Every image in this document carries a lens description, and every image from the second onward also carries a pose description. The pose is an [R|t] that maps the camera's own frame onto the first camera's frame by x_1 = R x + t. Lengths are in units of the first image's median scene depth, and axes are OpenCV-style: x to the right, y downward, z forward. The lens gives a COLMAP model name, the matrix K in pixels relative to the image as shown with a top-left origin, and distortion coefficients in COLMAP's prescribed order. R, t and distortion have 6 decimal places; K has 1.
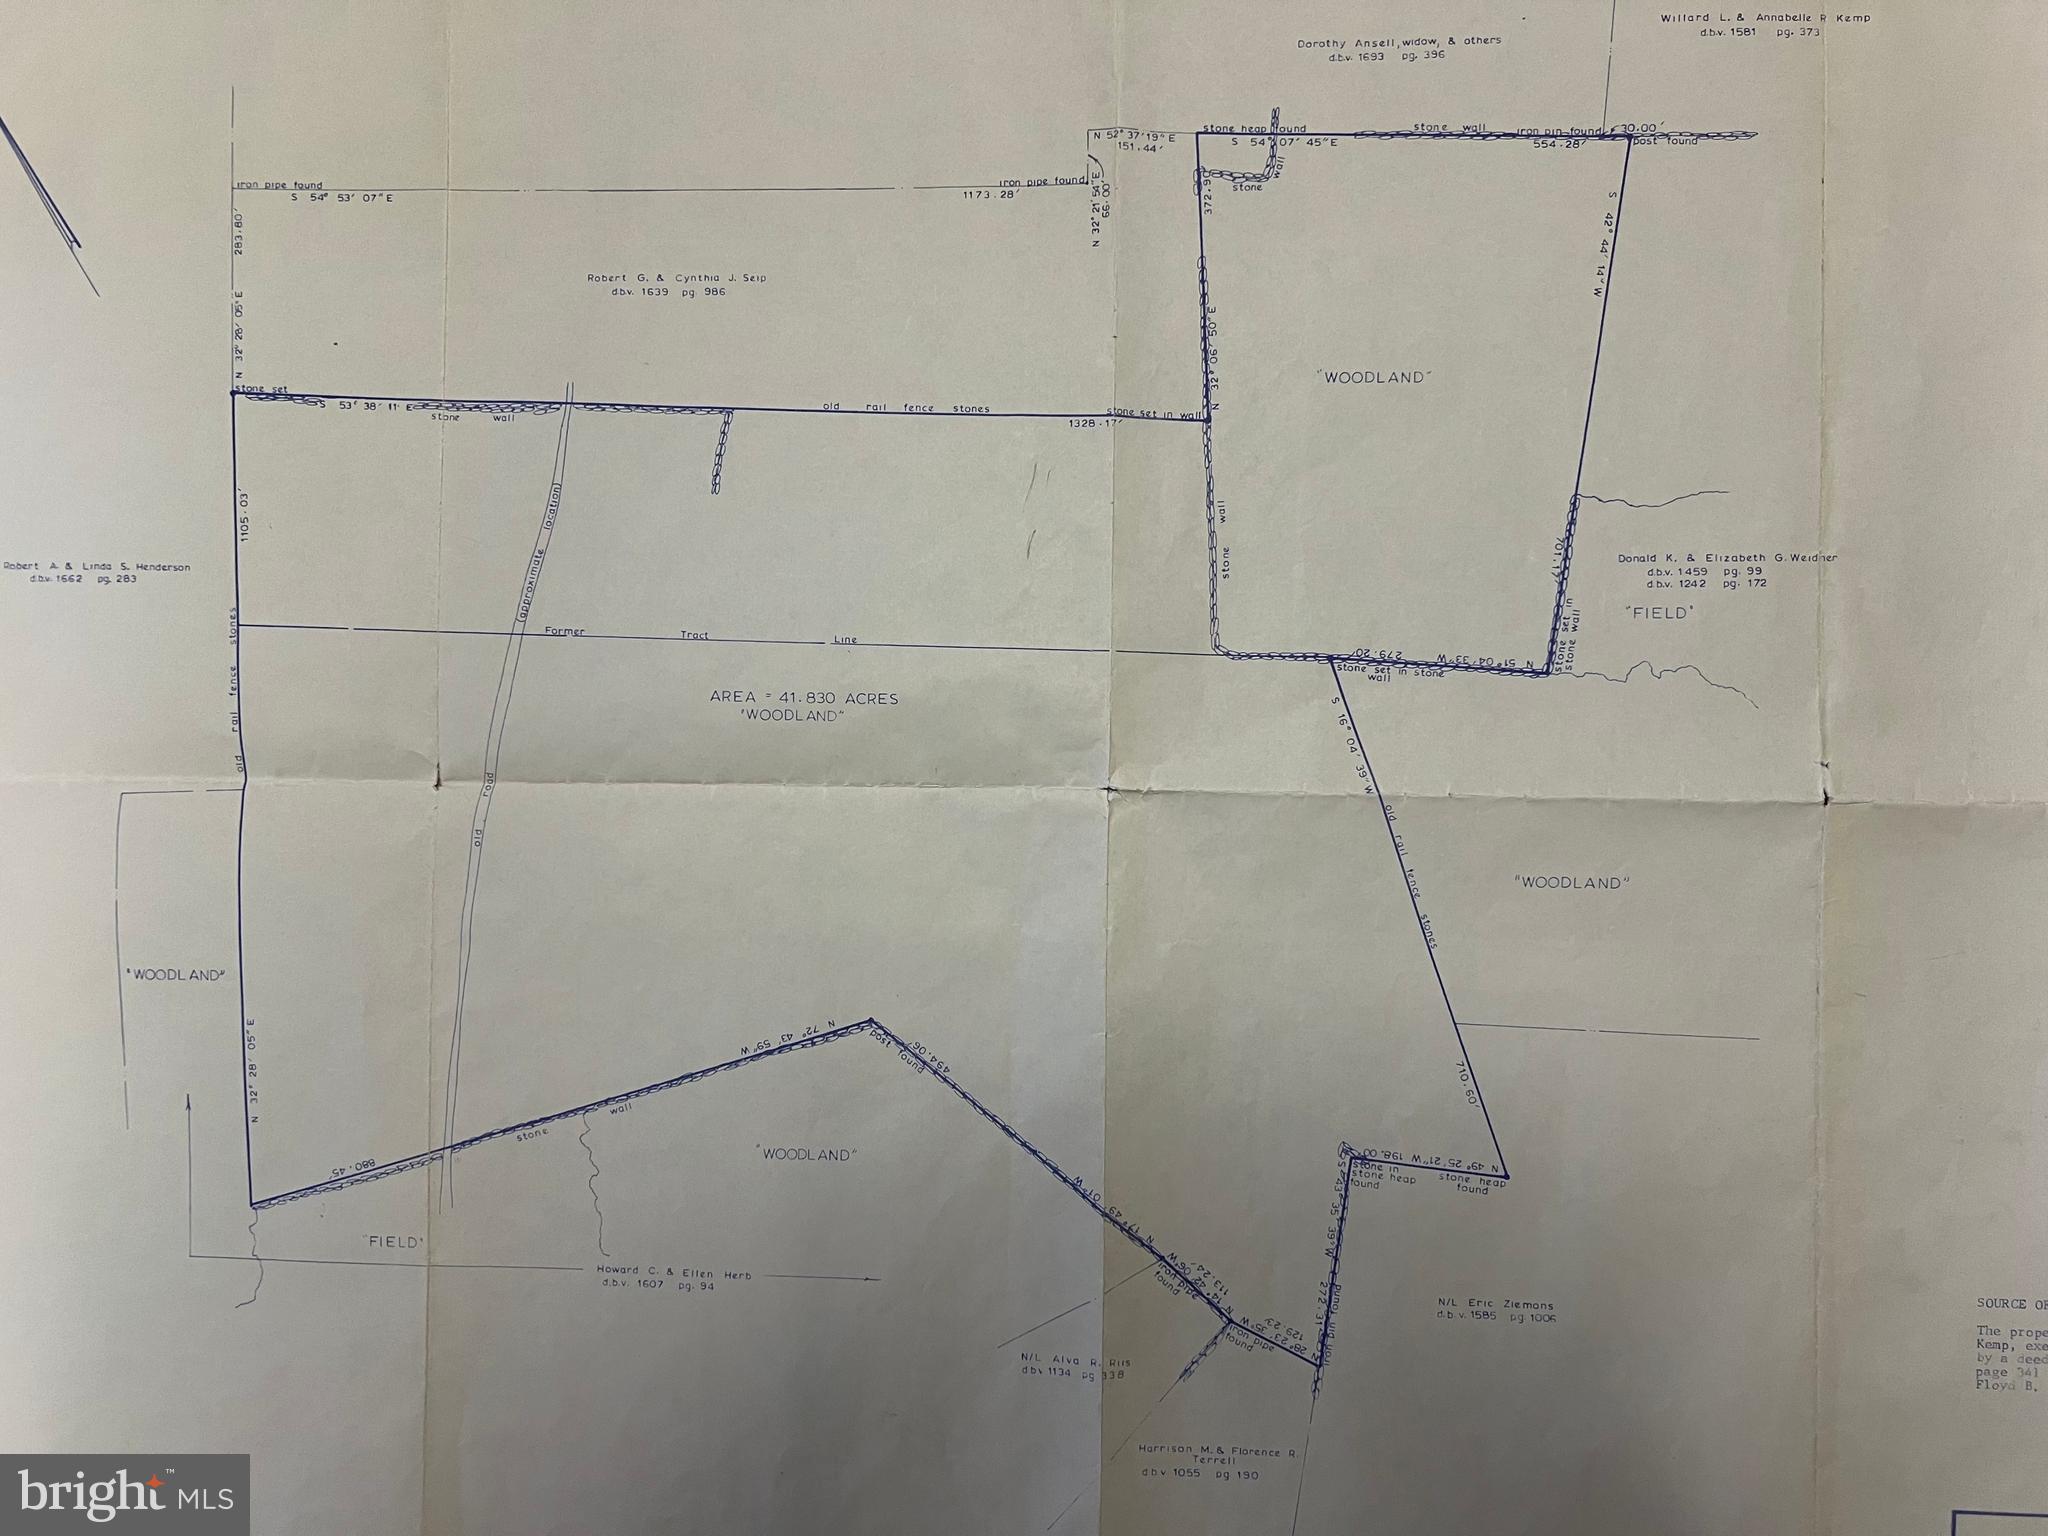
lens RADIAL K [[1550.3, 0, 1029.3], [0, 1550.3, 768.0], [0, 0, 1]] dist [-0.005844, 0.010131]
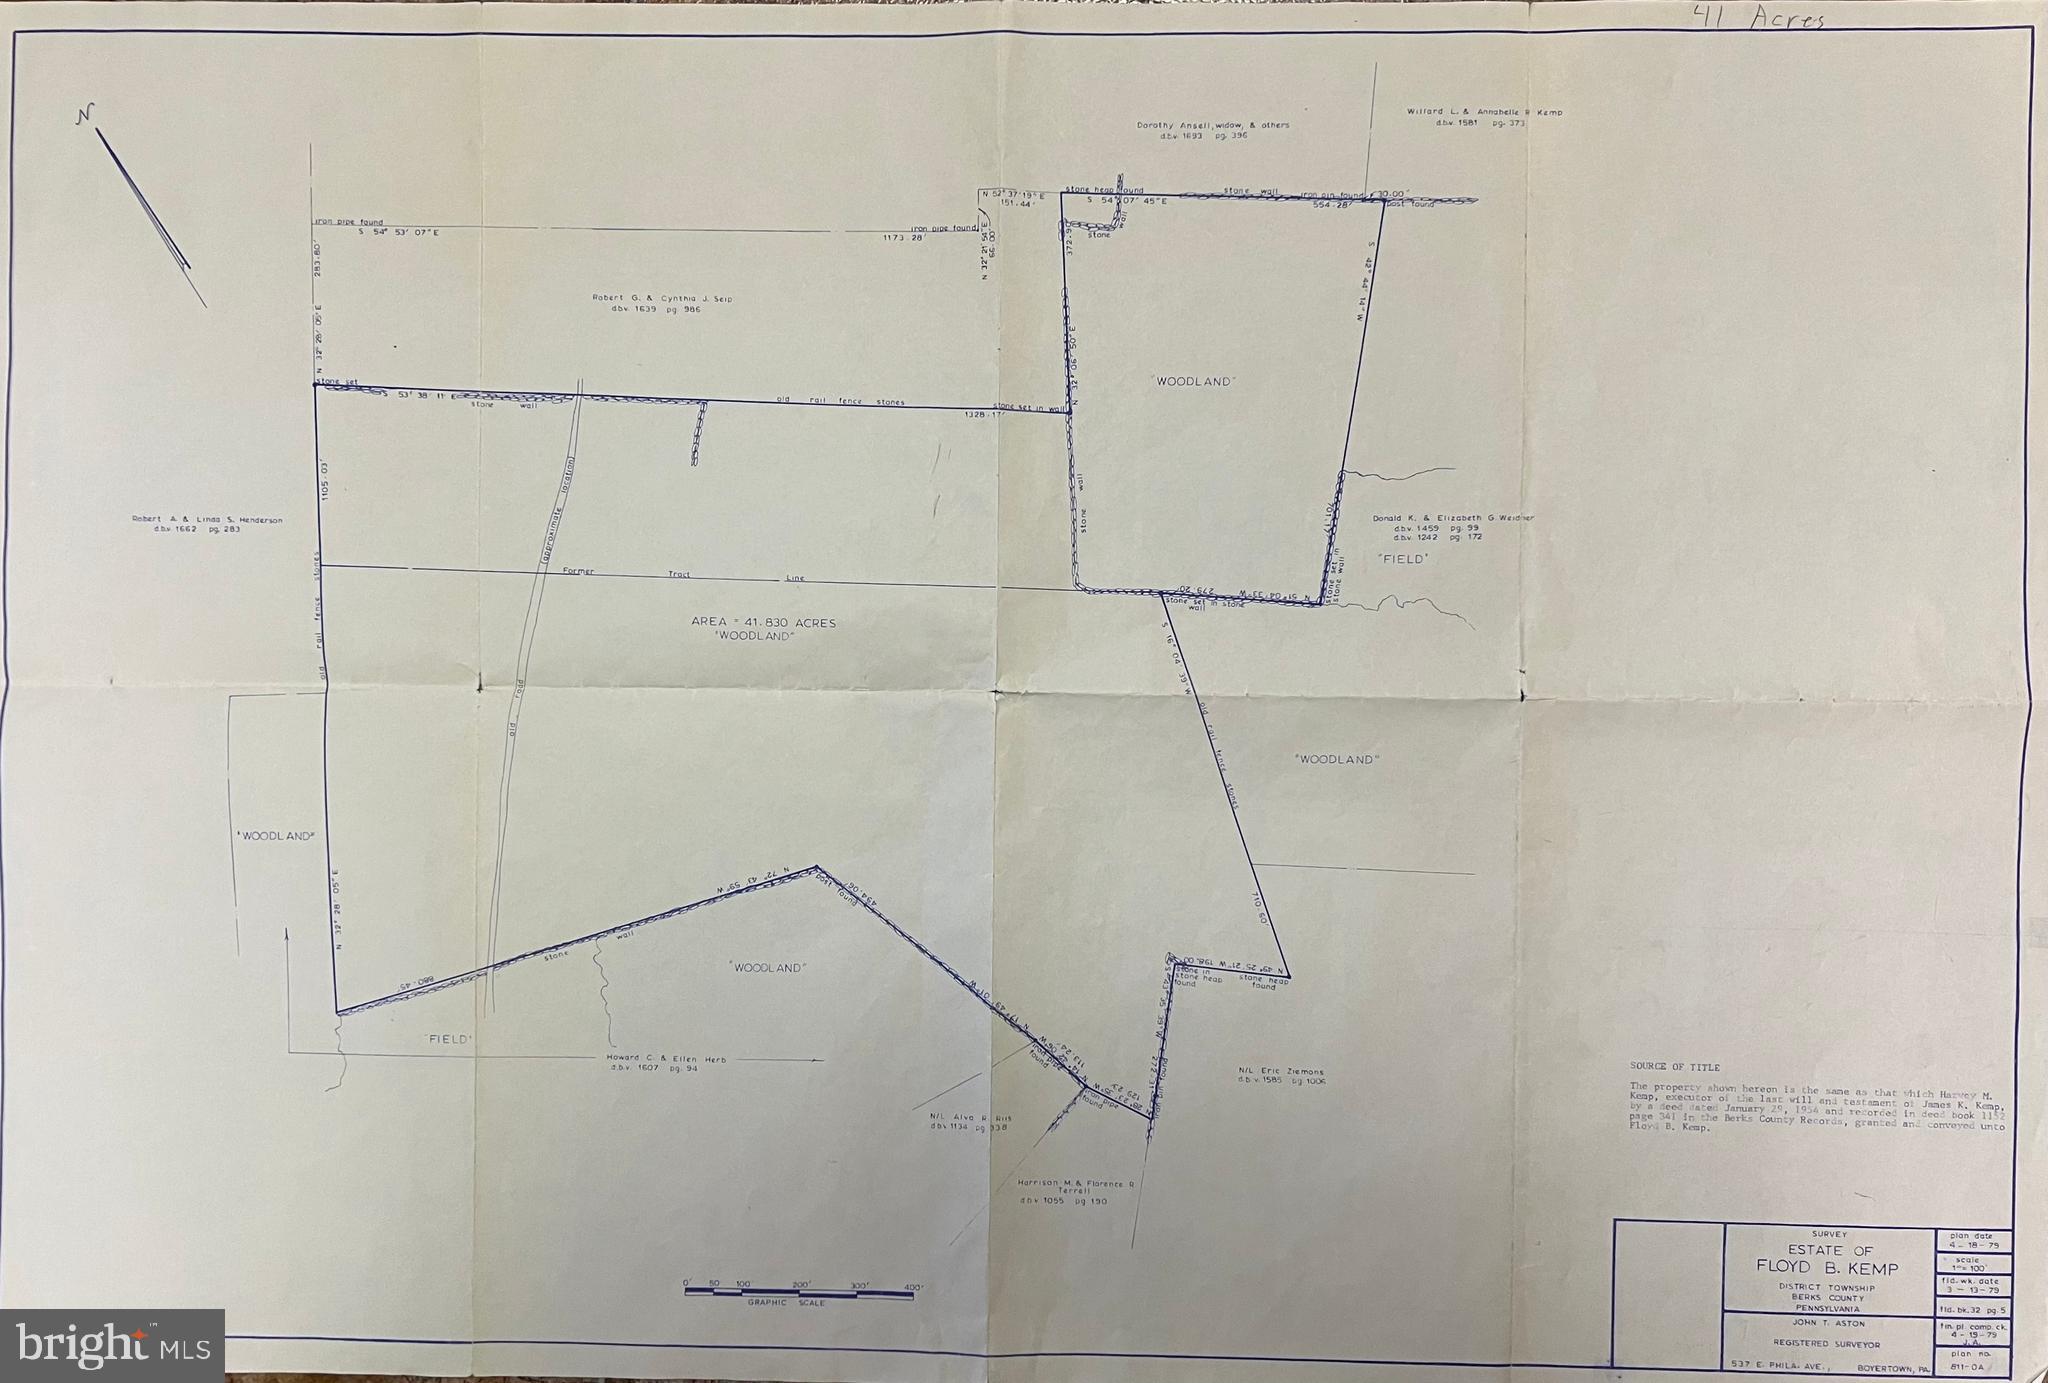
lens RADIAL K [[1543.8, 0, 999.8], [0, 1543.8, 719.2], [0, 0, 1]] dist [0.058094, -0.013002]
pose [[0.999393, -0.002607, 0.034747, 0.008963], [0.001796, 0.999725, 0.023362, 0.006581], [-0.034799, -0.023286, 0.999123, -0.326115]]
